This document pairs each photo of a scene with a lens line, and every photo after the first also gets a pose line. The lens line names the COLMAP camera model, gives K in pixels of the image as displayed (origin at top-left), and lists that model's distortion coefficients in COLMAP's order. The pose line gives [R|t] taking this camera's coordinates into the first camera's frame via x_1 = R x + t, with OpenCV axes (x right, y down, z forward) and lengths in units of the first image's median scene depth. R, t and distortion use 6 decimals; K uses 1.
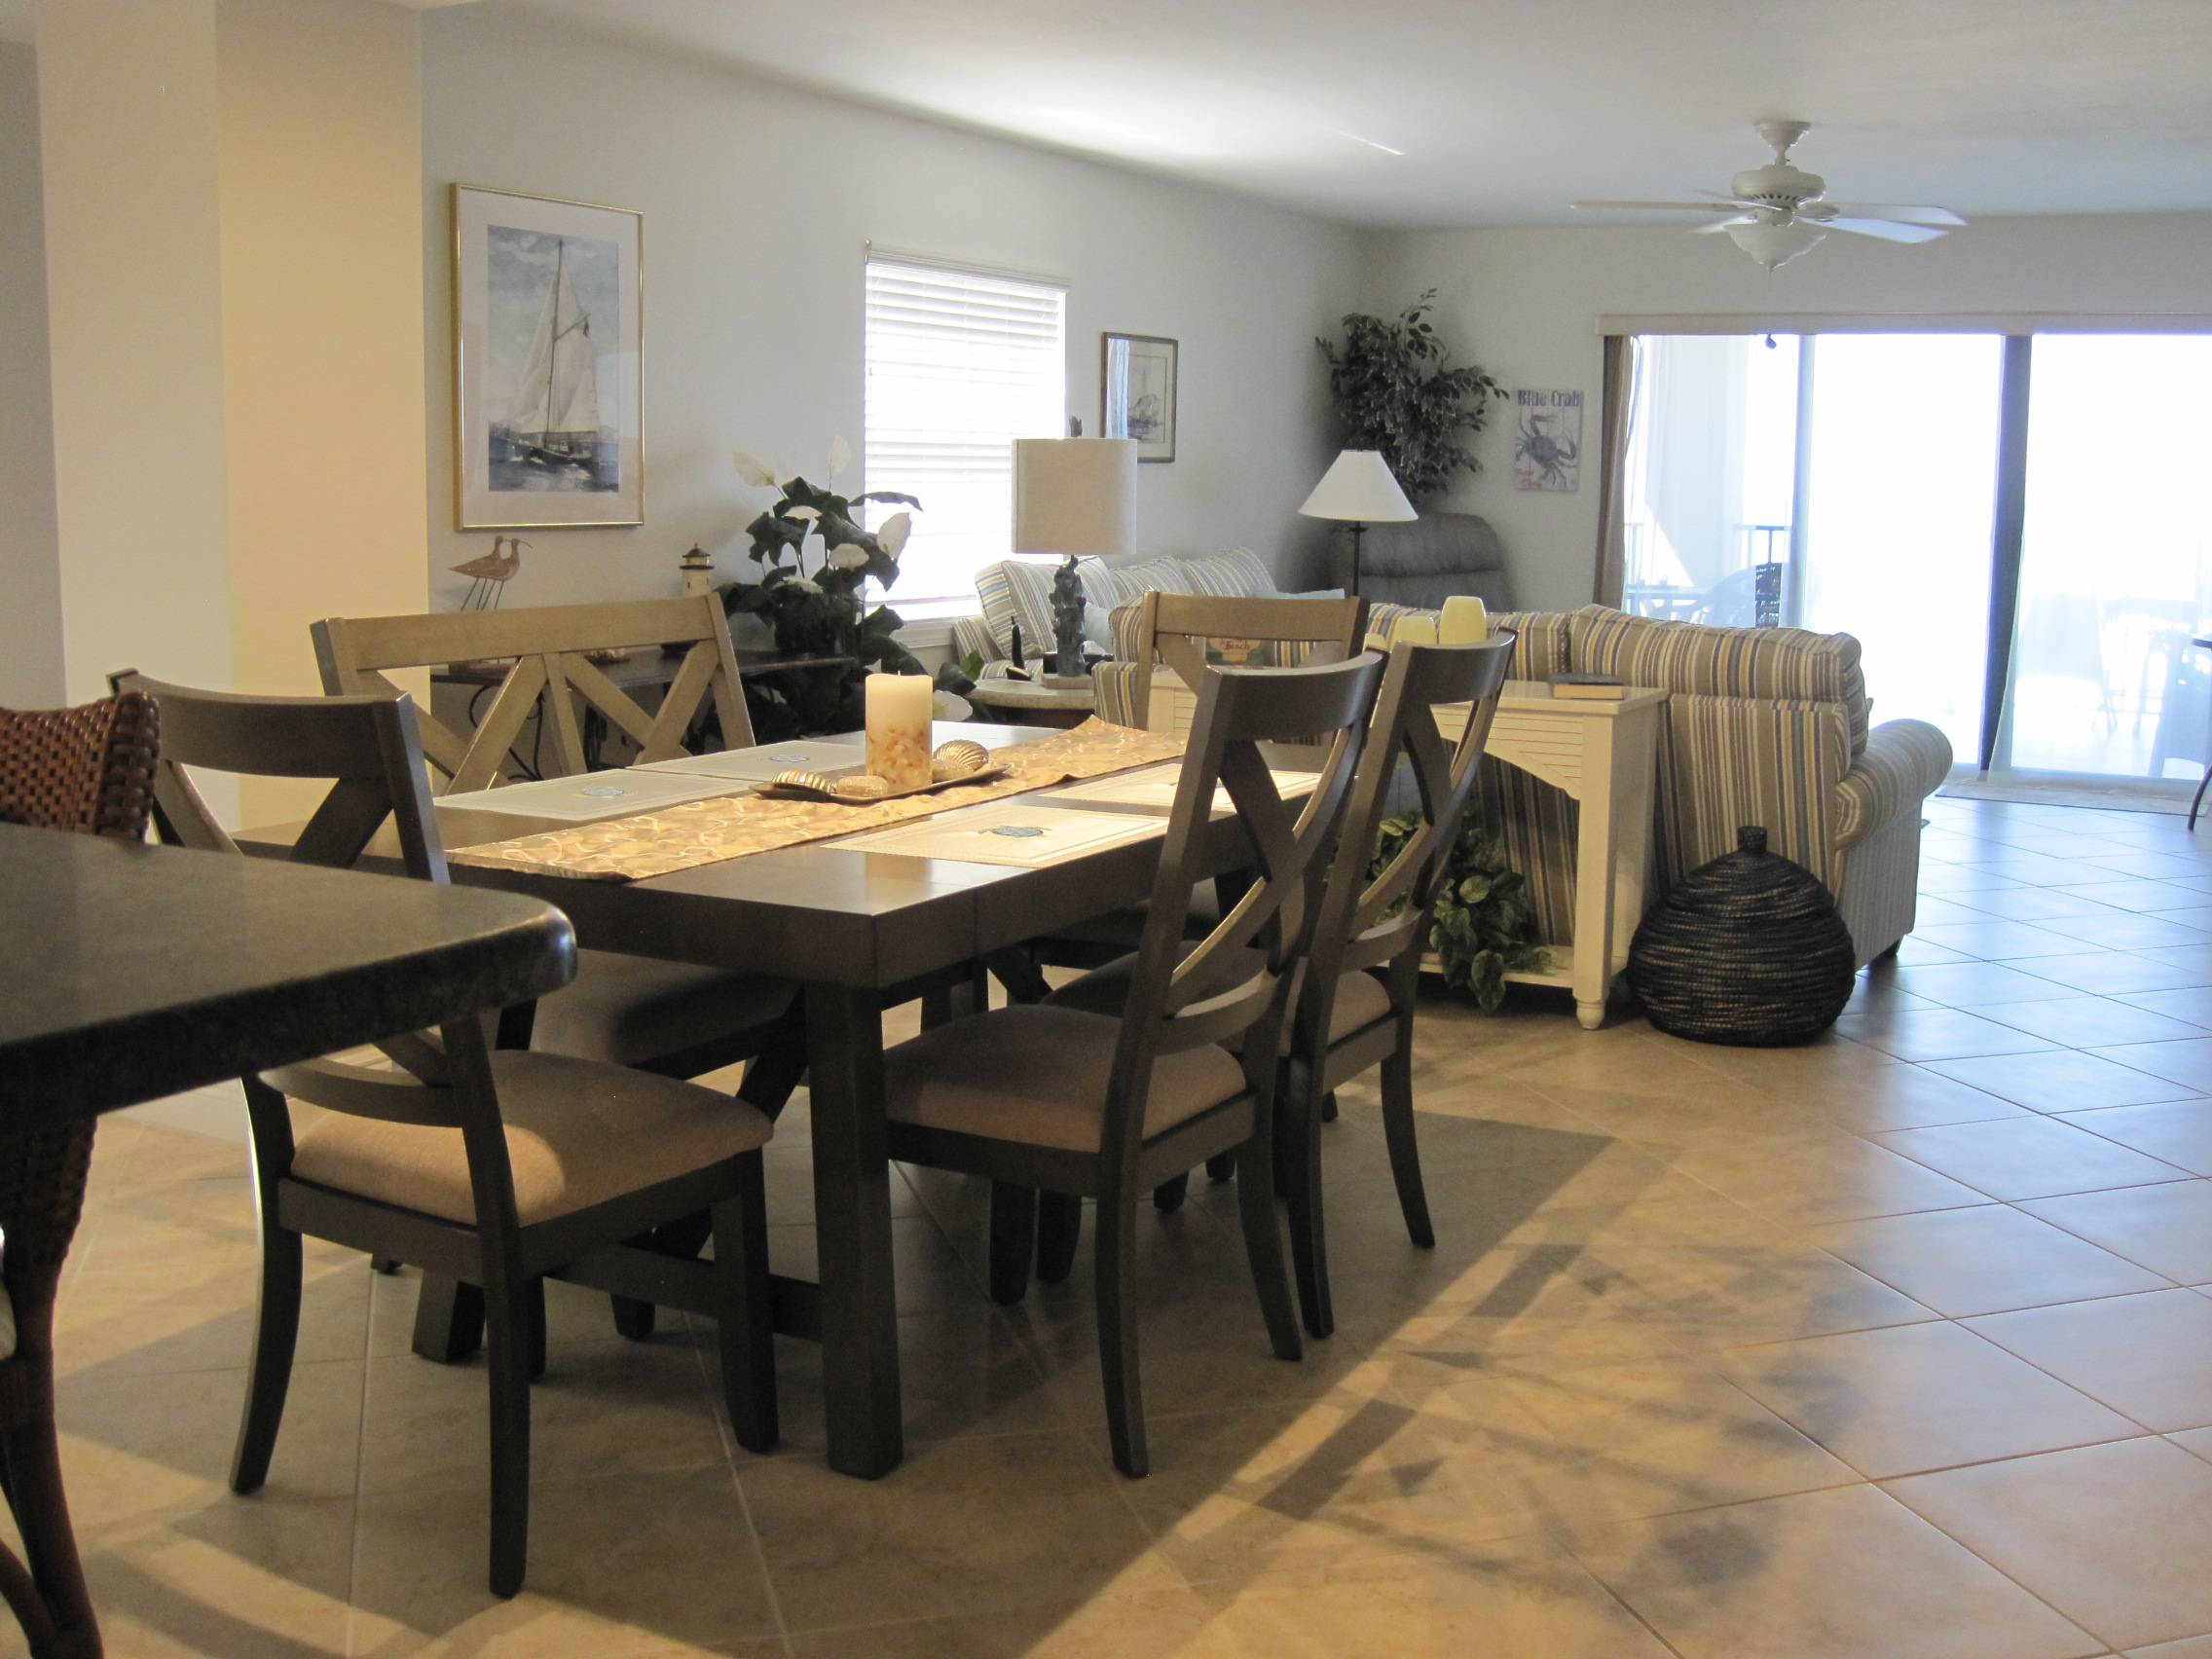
lens RADIAL K [[2272.9, 0, 1120.2], [0, 2272.9, 827.1], [0, 0, 1]] dist [-0.183011, 0.157103]
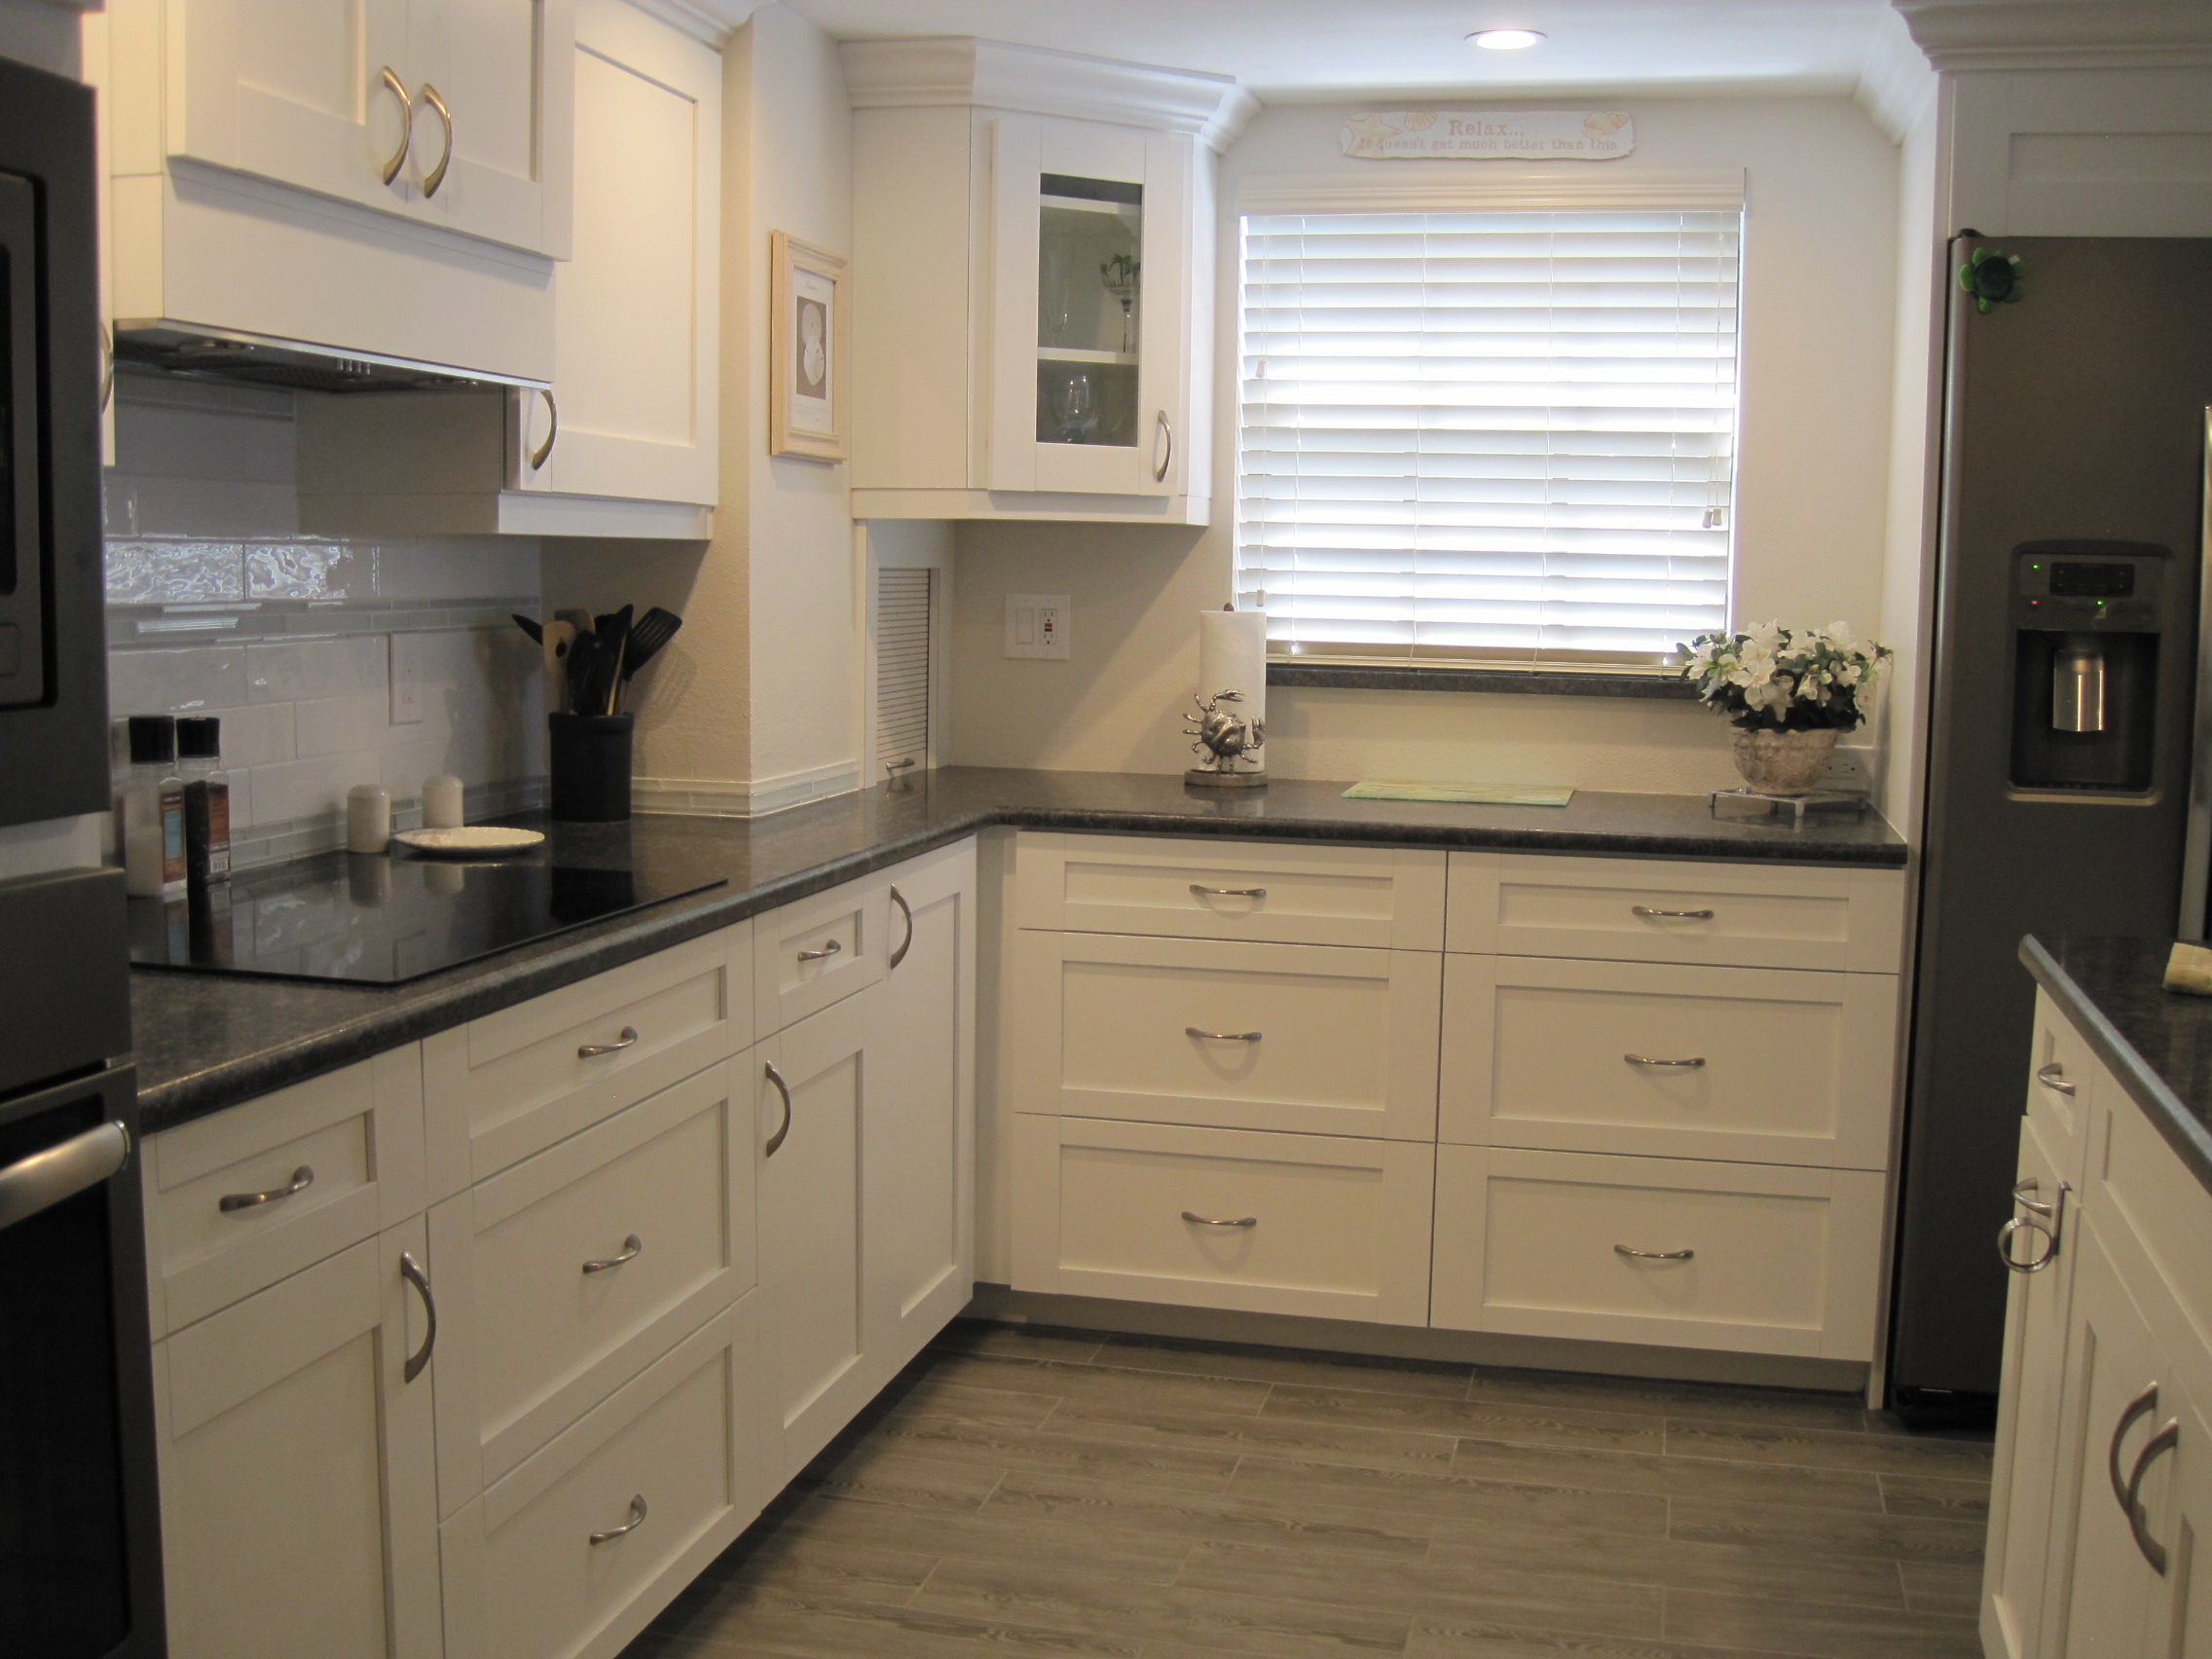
lens RADIAL K [[2272.9, 0, 1120.2], [0, 2272.9, 827.1], [0, 0, 1]] dist [-0.183011, 0.157103]
pose [[0.253923, 0.100973, -0.961940, 0.489859], [-0.159280, 0.985323, 0.061383, -0.140154], [0.954019, 0.137632, 0.266279, 0.922821]]
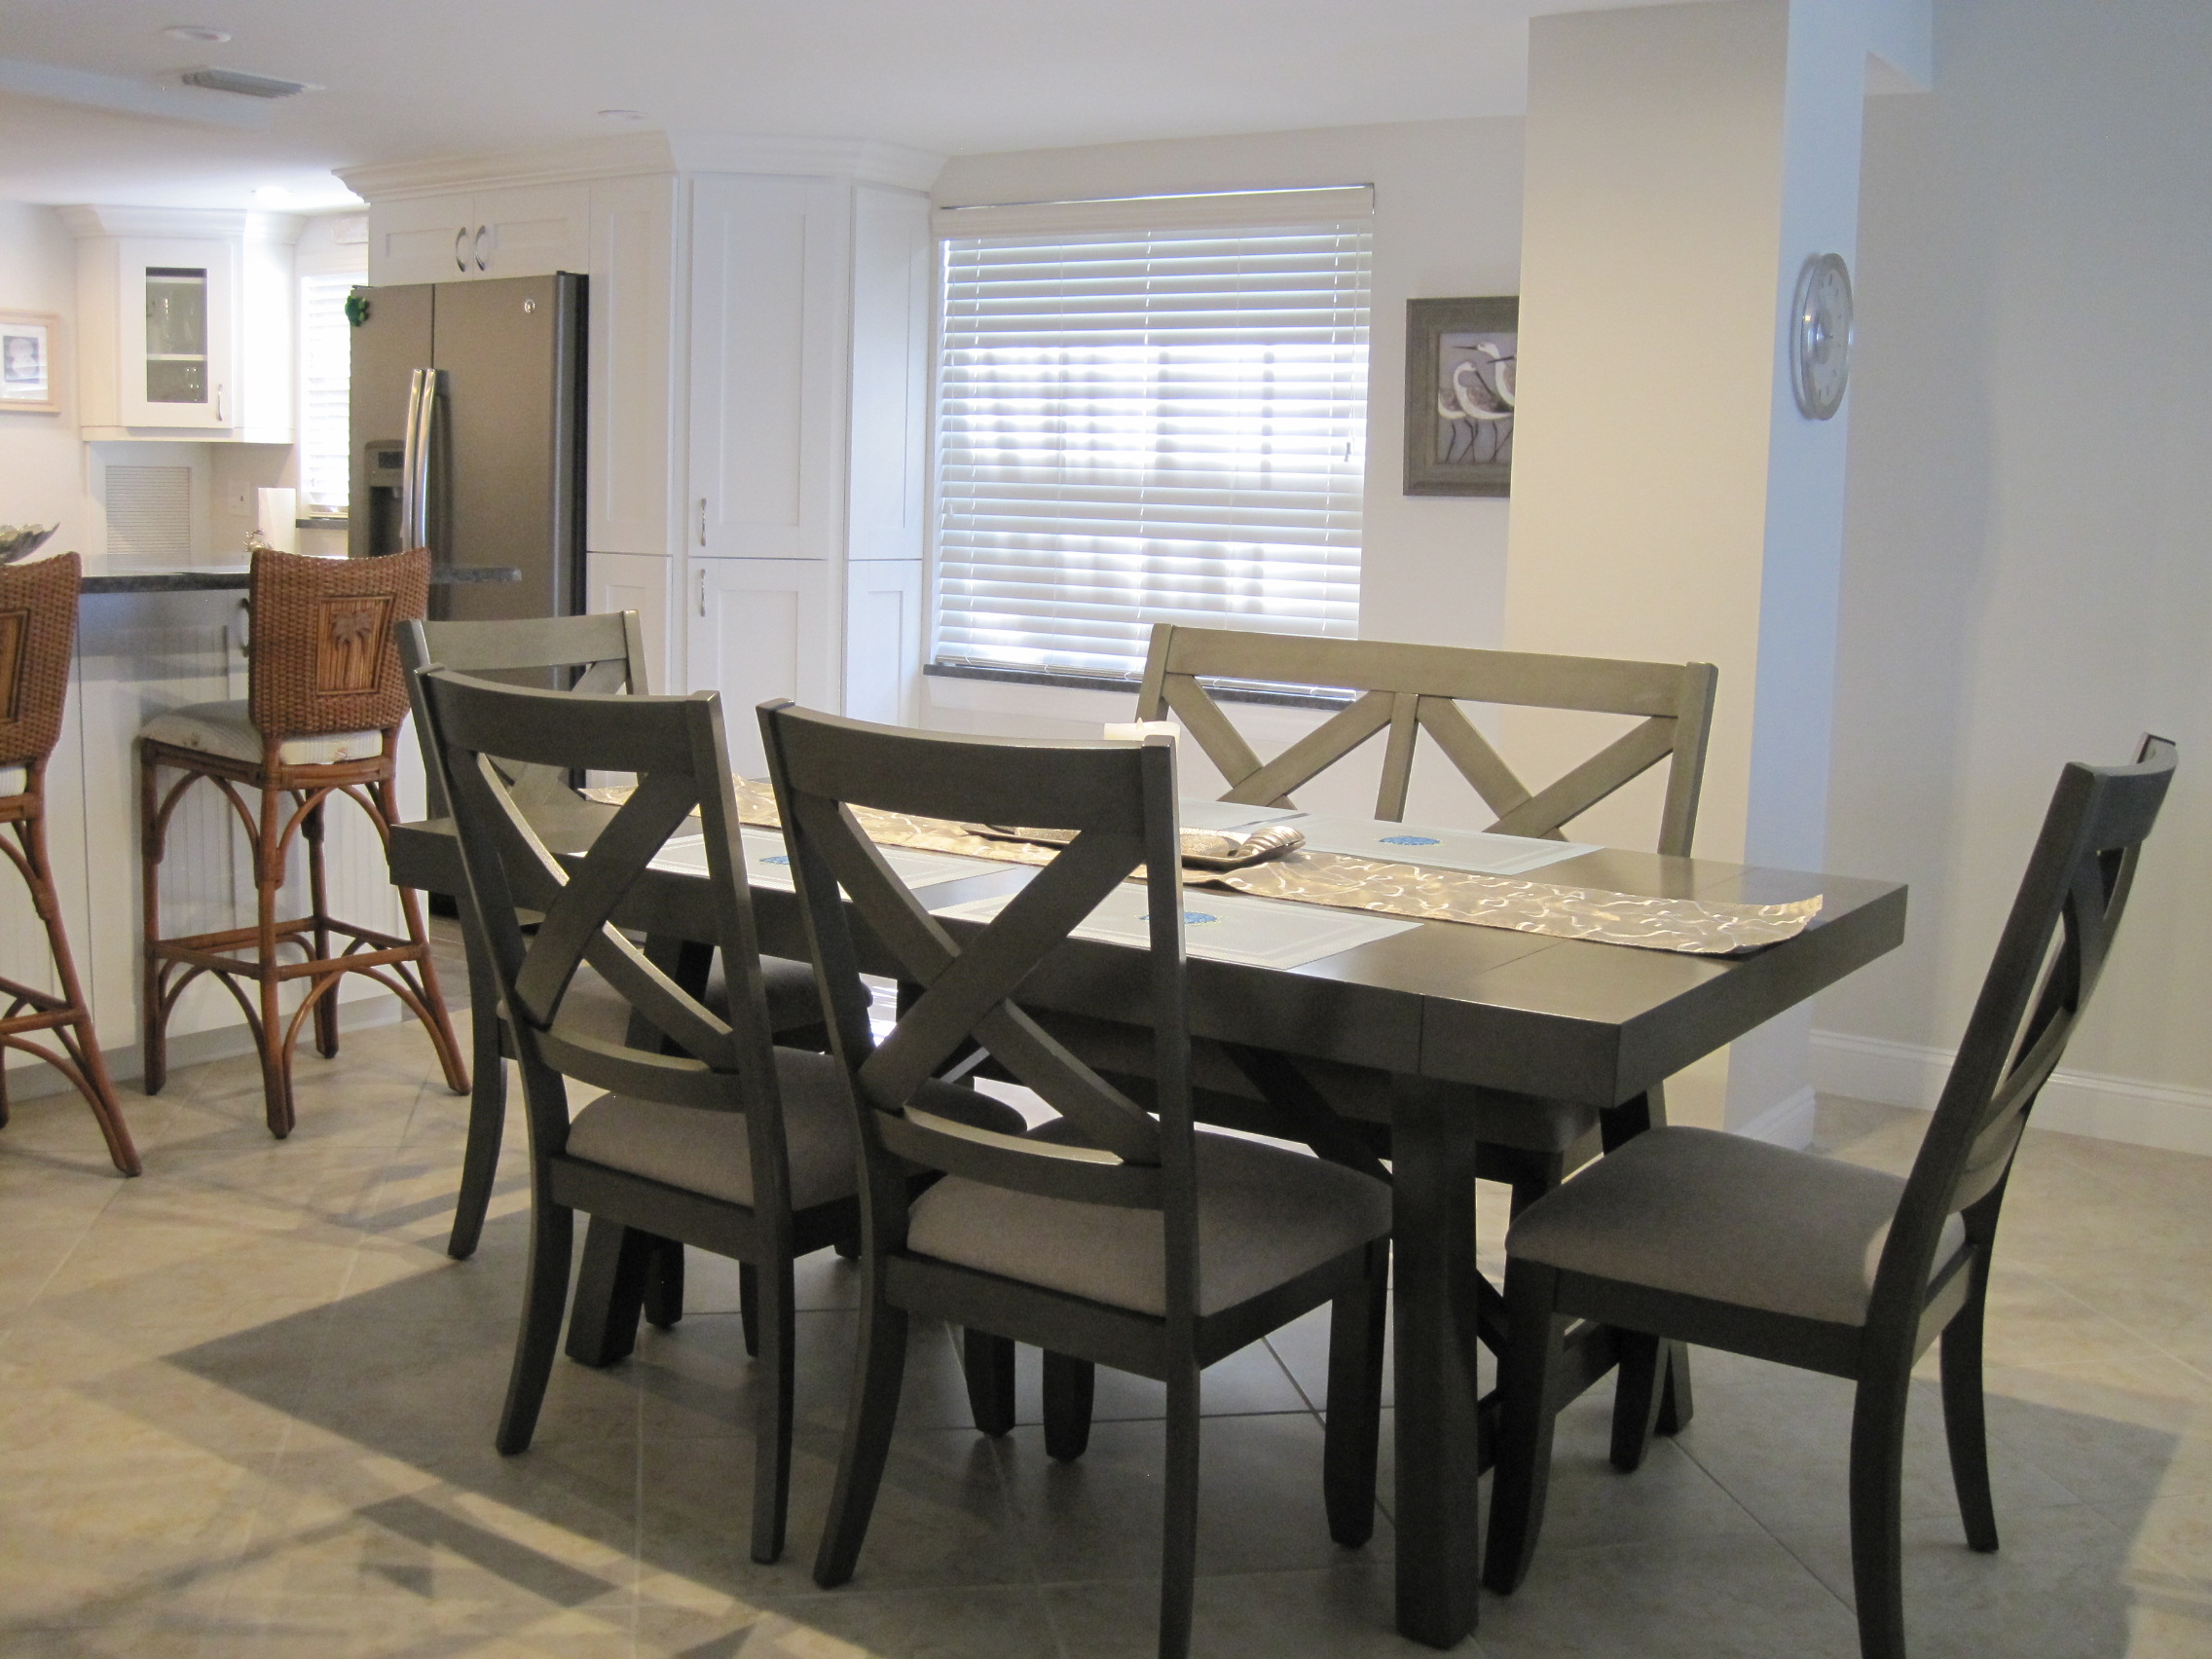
lens RADIAL K [[2254.7, 0, 1106.0], [0, 2254.7, 829.5], [0, 0, 1]] dist [-0.166359, 0.112544]
pose [[-0.089361, 0.130982, -0.987349, 0.625832], [-0.181810, 0.972514, 0.145469, -0.165600], [0.979265, 0.192510, -0.063091, 1.110092]]
